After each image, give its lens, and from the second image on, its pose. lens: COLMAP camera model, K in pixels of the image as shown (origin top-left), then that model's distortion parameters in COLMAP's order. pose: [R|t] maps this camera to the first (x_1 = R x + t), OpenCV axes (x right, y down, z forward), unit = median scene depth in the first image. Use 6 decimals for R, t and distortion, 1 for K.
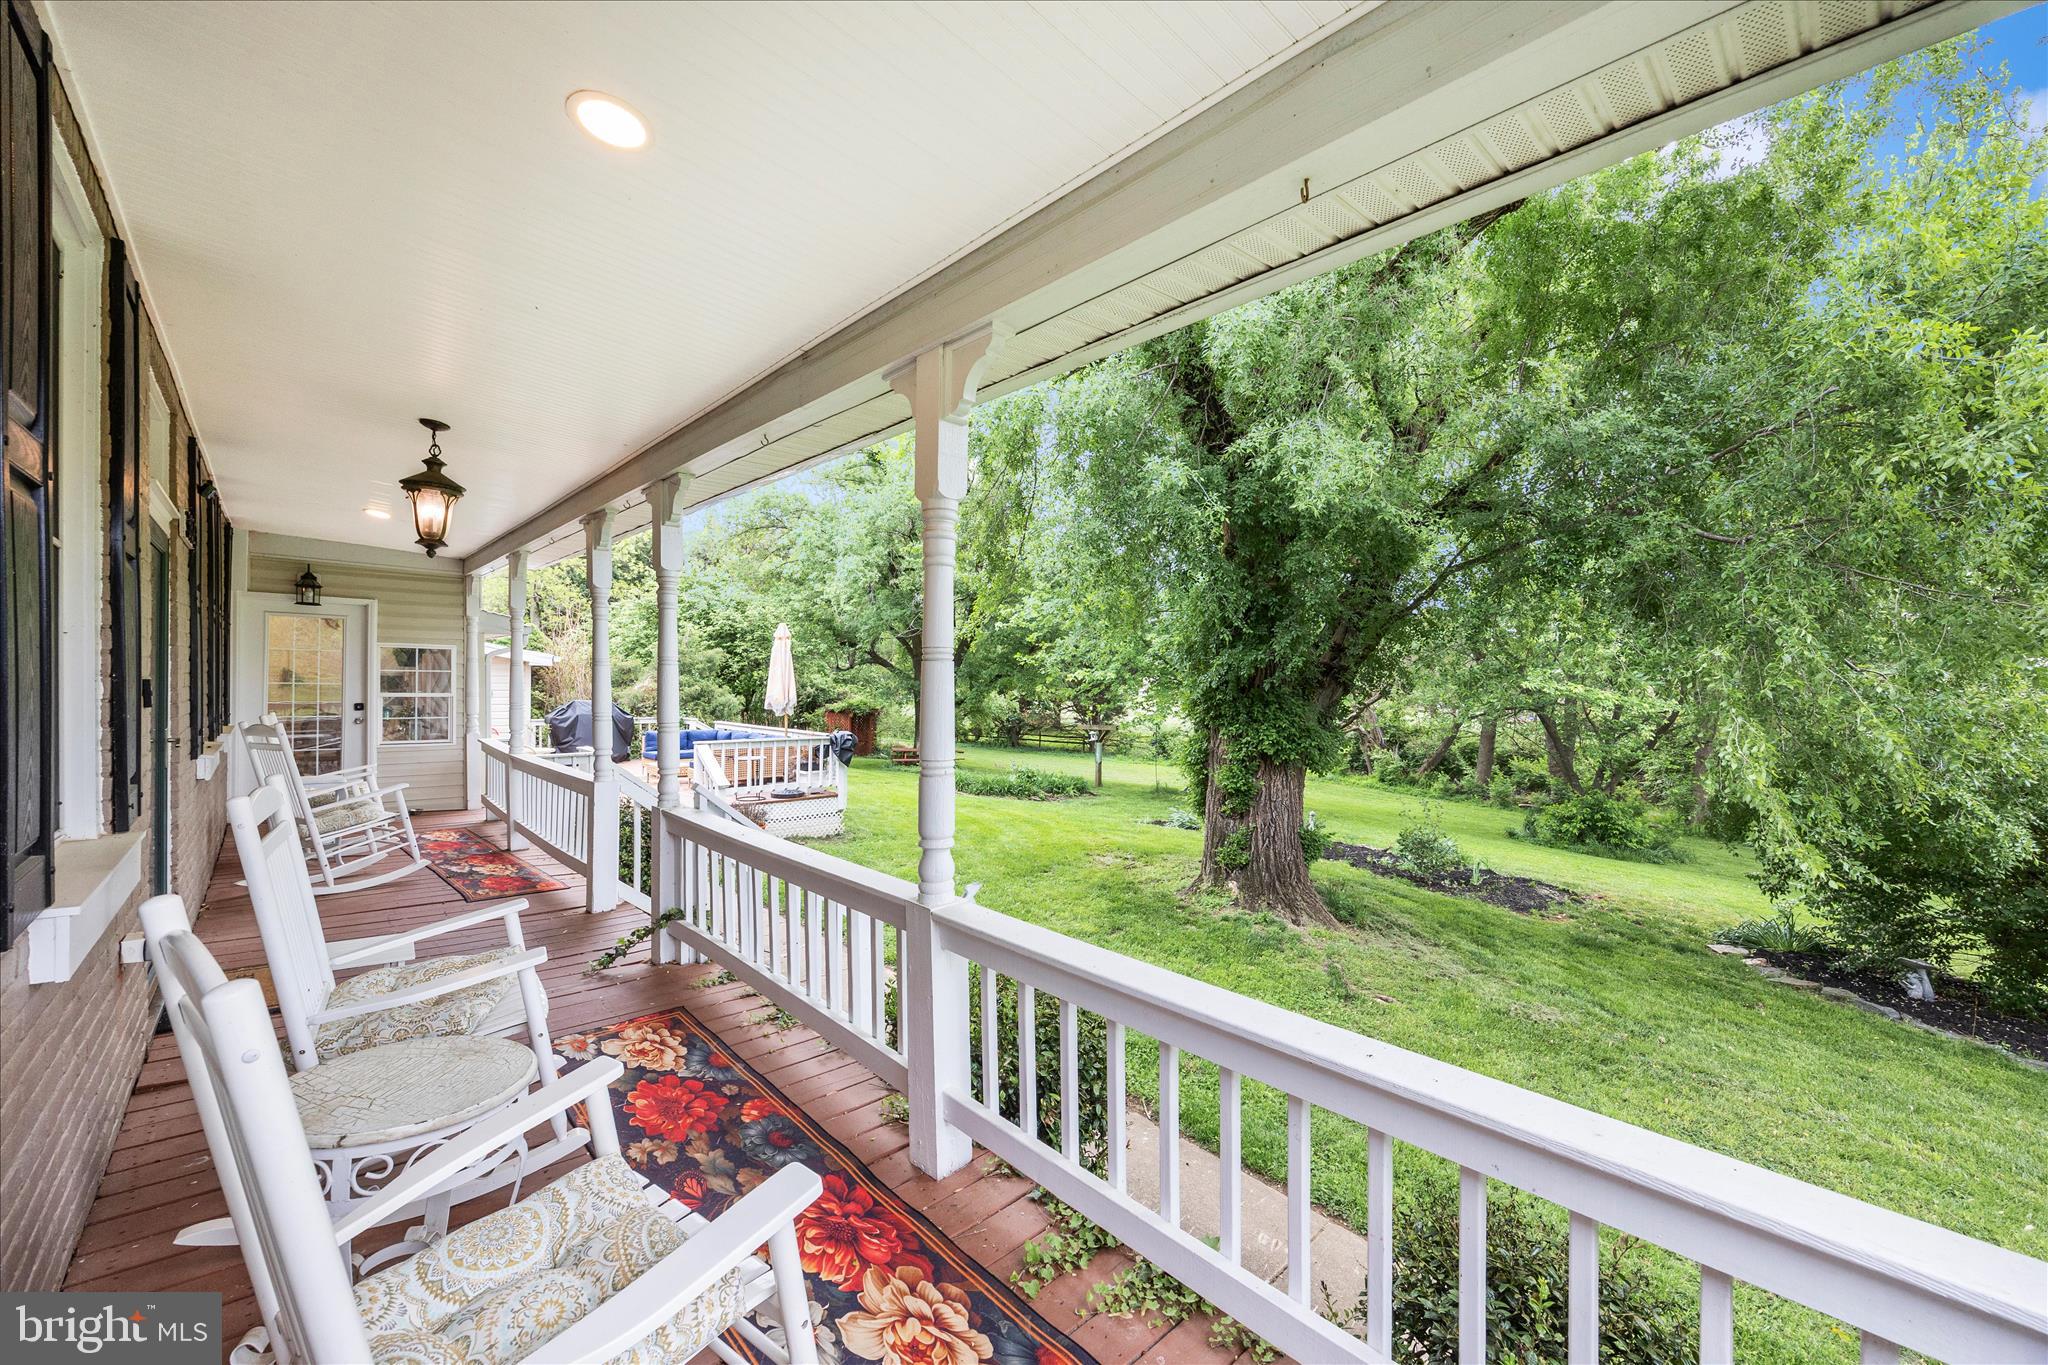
lens RADIAL K [[797.6, 0, 1030.3], [0, 797.6, 685.4], [0, 0, 1]] dist [-0.002325, -0.000151]
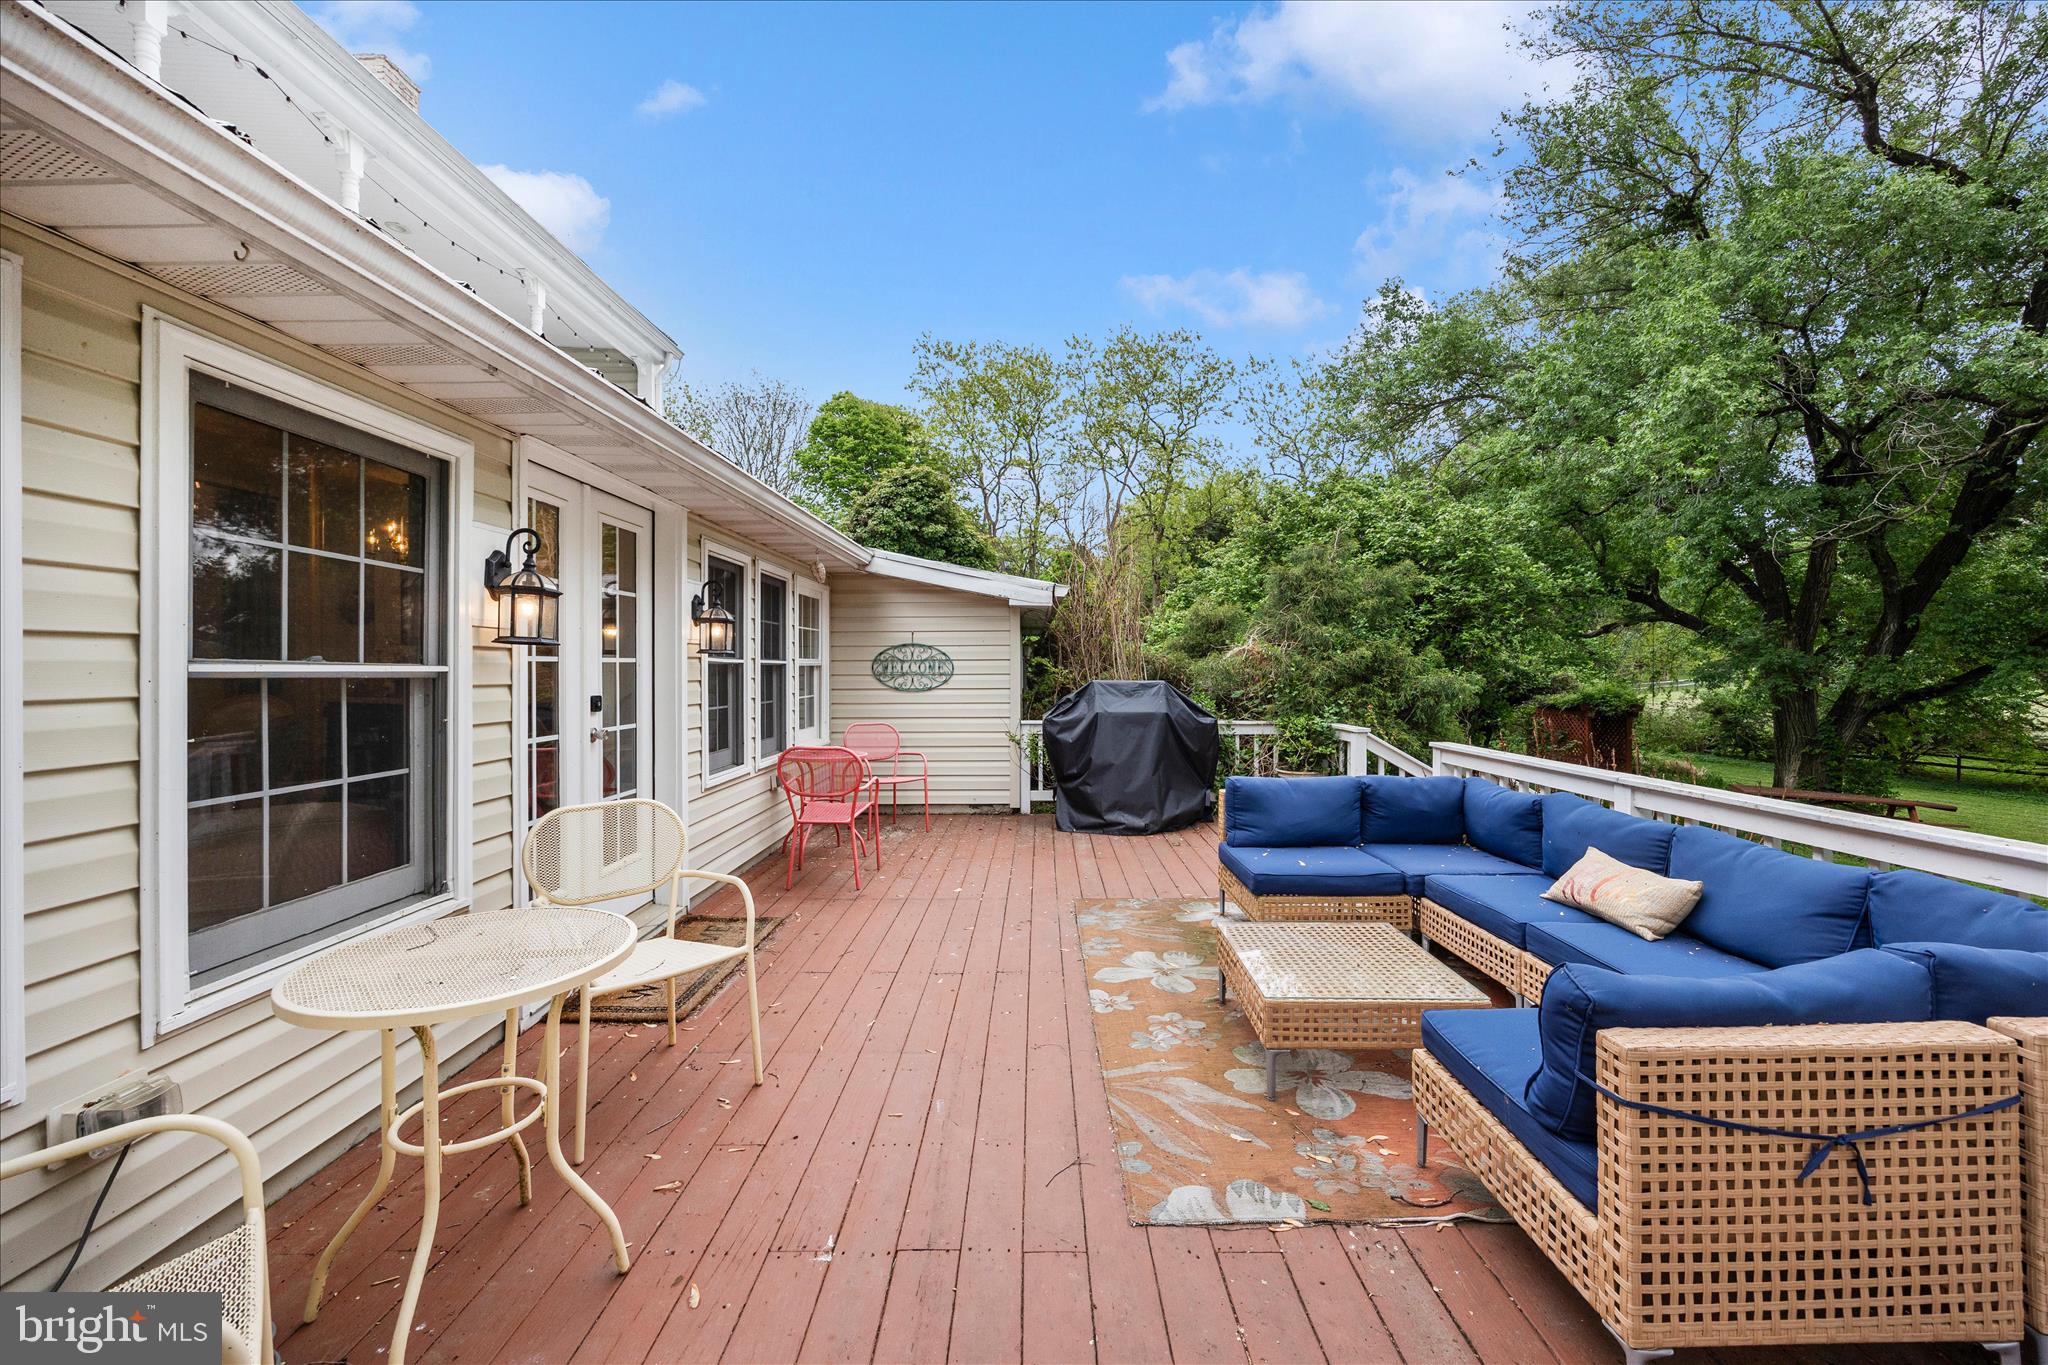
lens RADIAL K [[797.6, 0, 1026.3], [0, 797.6, 676.3], [0, 0, 1]] dist [-0.002325, -0.000151]
pose [[0.730450, -0.007825, -0.682921, -0.257197], [0.007709, 0.999965, -0.003212, 0.014959], [0.682922, -0.002918, 0.730485, 0.564994]]
